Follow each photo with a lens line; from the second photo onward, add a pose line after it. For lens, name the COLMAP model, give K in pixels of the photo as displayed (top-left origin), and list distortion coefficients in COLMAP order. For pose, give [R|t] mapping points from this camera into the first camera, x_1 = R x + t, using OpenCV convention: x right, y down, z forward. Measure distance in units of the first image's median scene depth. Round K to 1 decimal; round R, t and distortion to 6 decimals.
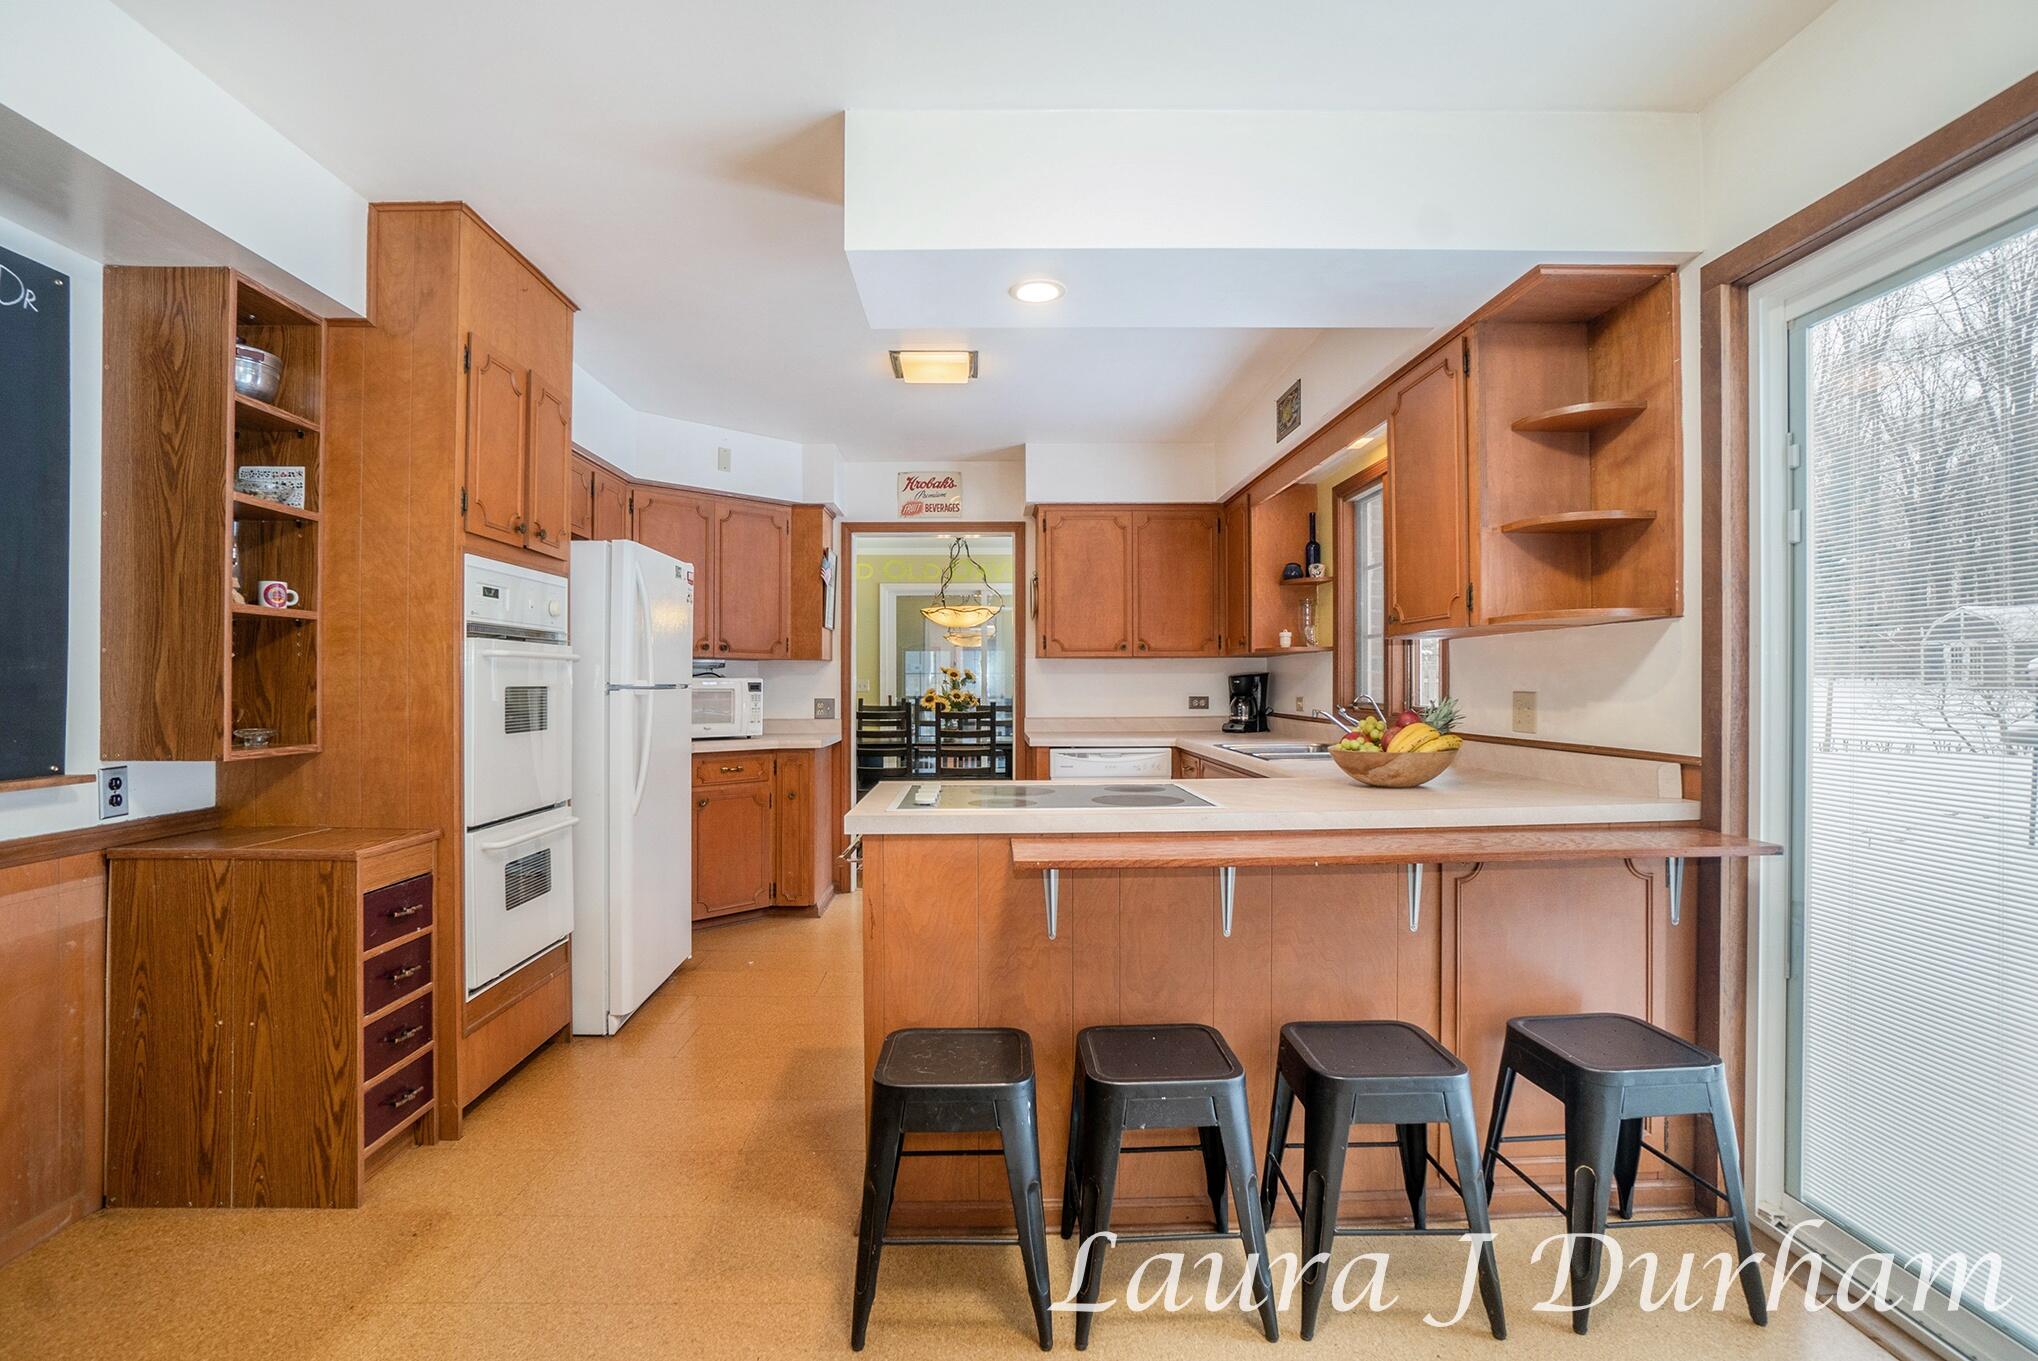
lens RADIAL K [[929.4, 0, 1014.0], [0, 929.4, 679.8], [0, 0, 1]] dist [0.000001, 0.000101]
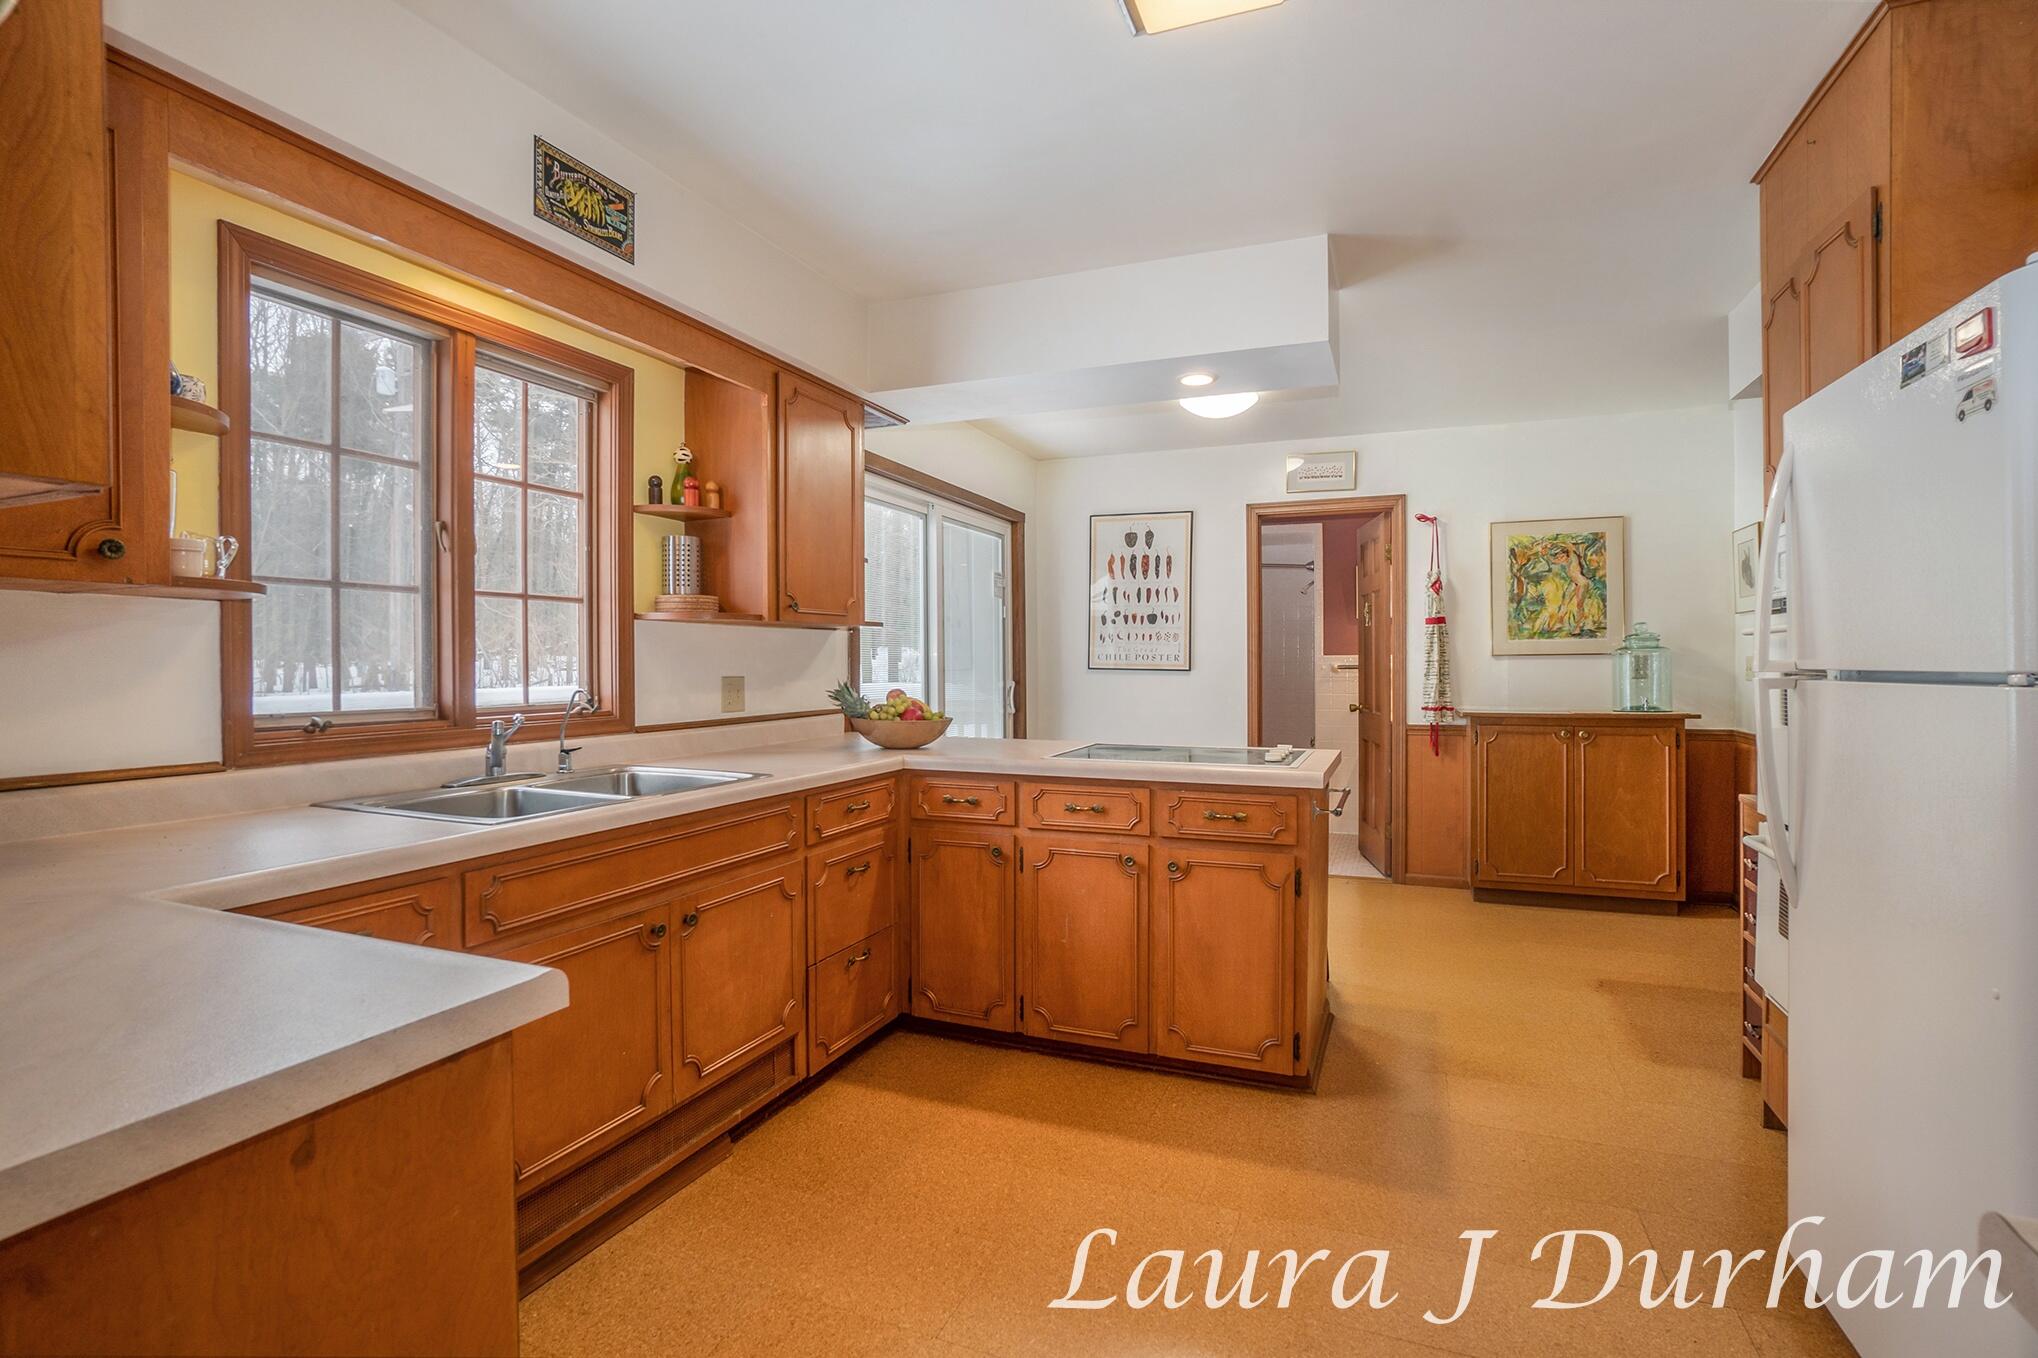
lens RADIAL K [[948.5, 0, 1017.5], [0, 948.5, 675.8], [0, 0, 1]] dist [-0.036772, 0.001666]
pose [[-0.913422, 0.005959, 0.406969, -0.250024], [0.008588, 0.999952, 0.004632, 0.009550], [-0.406922, 0.007726, -0.913430, 1.988380]]
